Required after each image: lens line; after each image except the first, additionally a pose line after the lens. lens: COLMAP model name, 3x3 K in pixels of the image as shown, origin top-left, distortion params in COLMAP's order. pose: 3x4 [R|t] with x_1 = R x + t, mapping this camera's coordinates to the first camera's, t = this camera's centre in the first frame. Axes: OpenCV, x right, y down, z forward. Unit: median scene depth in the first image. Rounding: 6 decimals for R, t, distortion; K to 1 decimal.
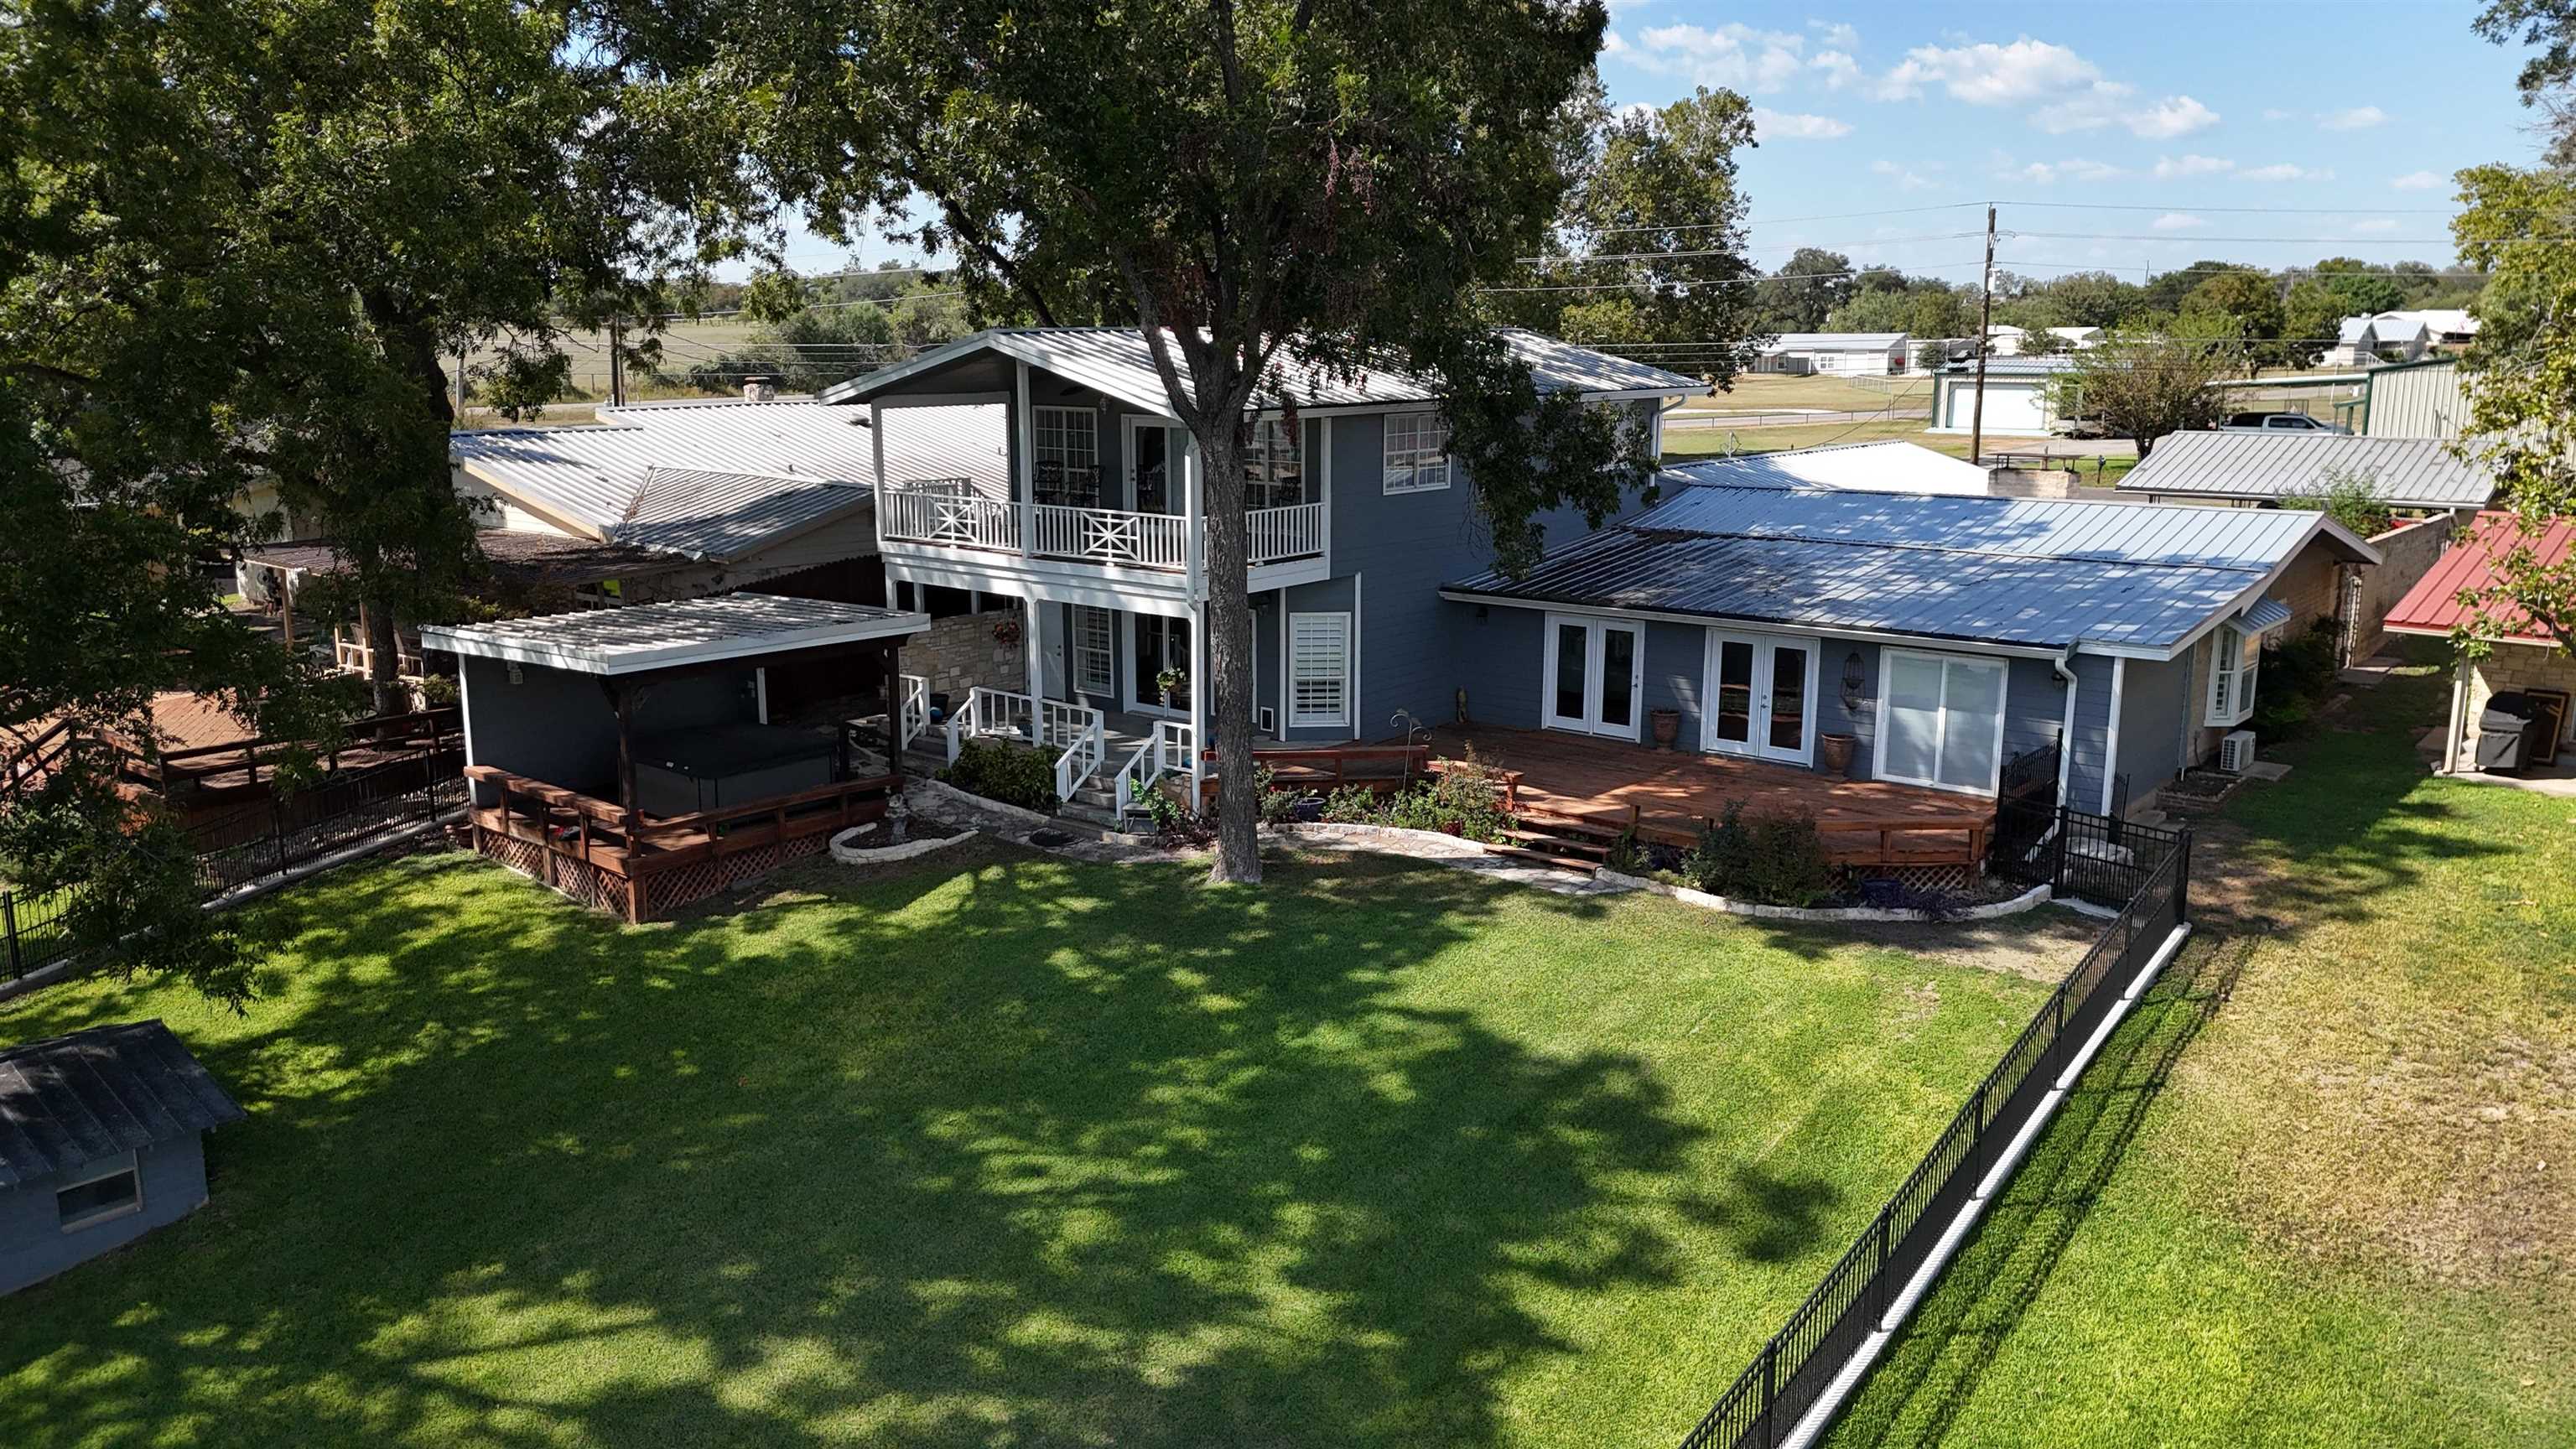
lens RADIAL K [[1868.1, 0, 1288.0], [0, 1868.1, 724.5], [0, 0, 1]] dist [0.102994, -0.126406]
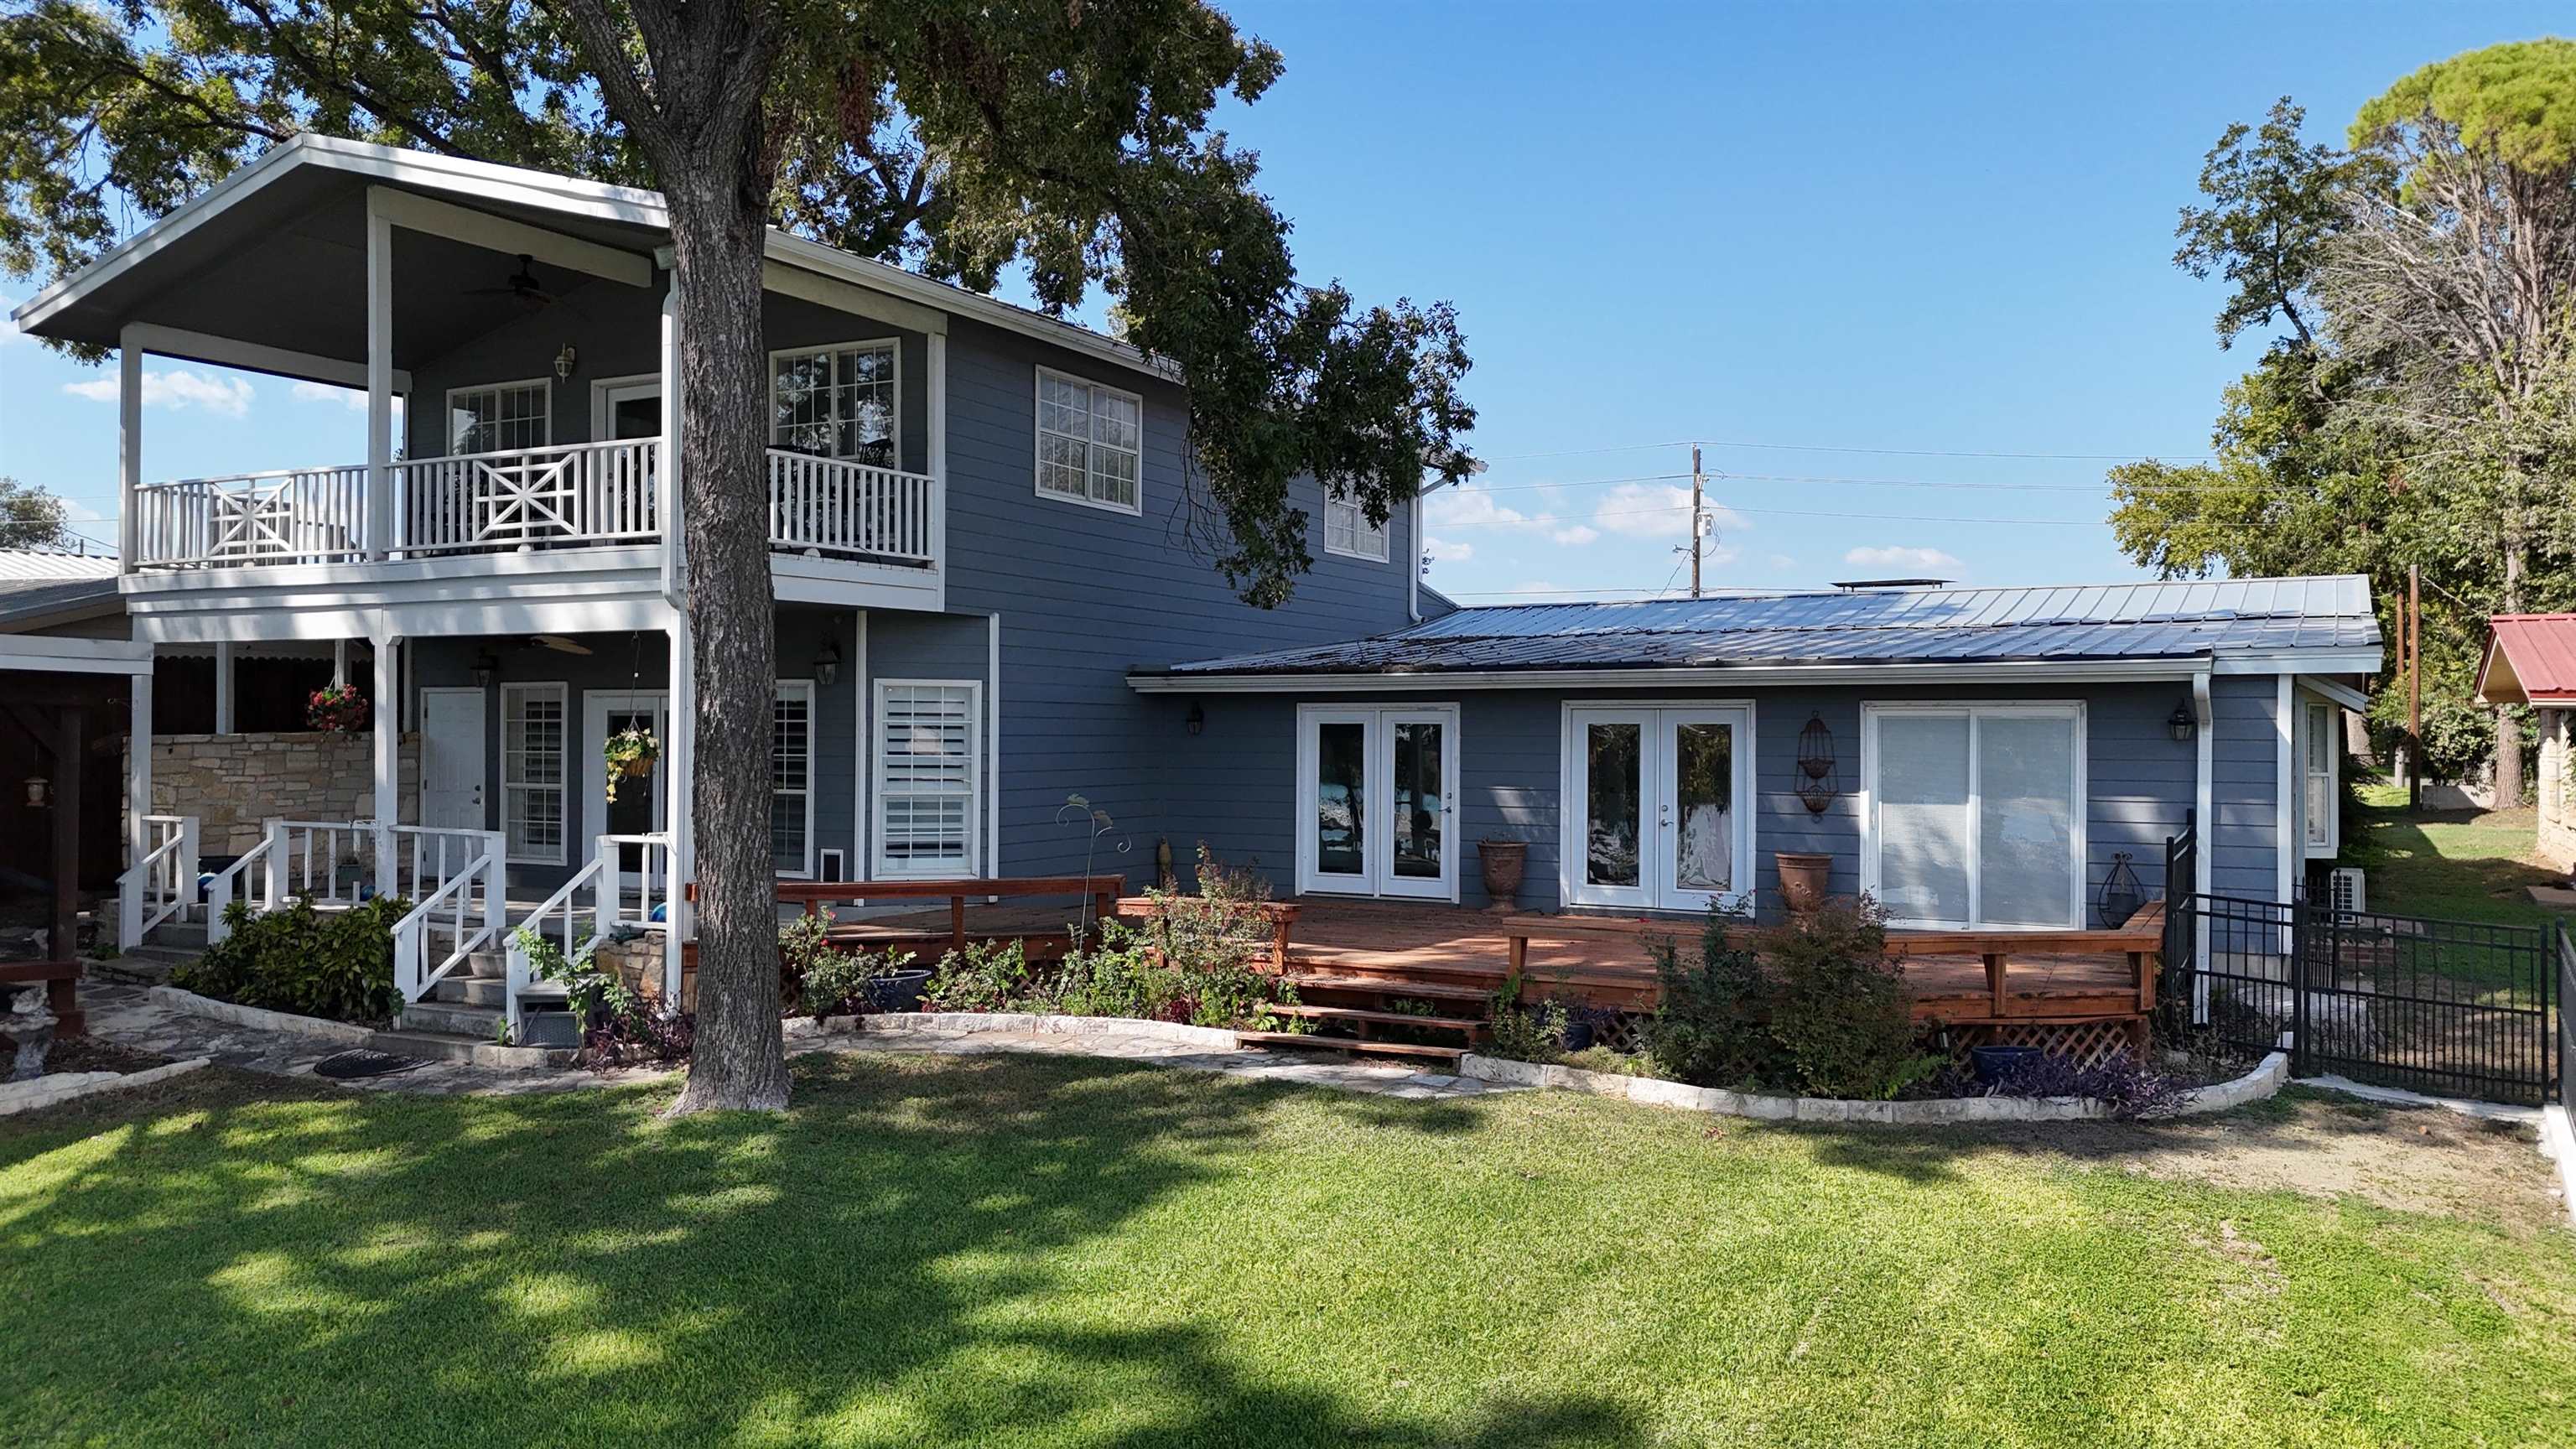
lens RADIAL K [[1868.1, 0, 1288.0], [0, 1868.1, 724.5], [0, 0, 1]] dist [0.102994, -0.126406]
pose [[0.981561, 0.006647, 0.191034, 0.017200], [0.033402, 0.978054, -0.205658, 0.085230], [-0.188208, 0.208247, 0.959797, 0.457634]]
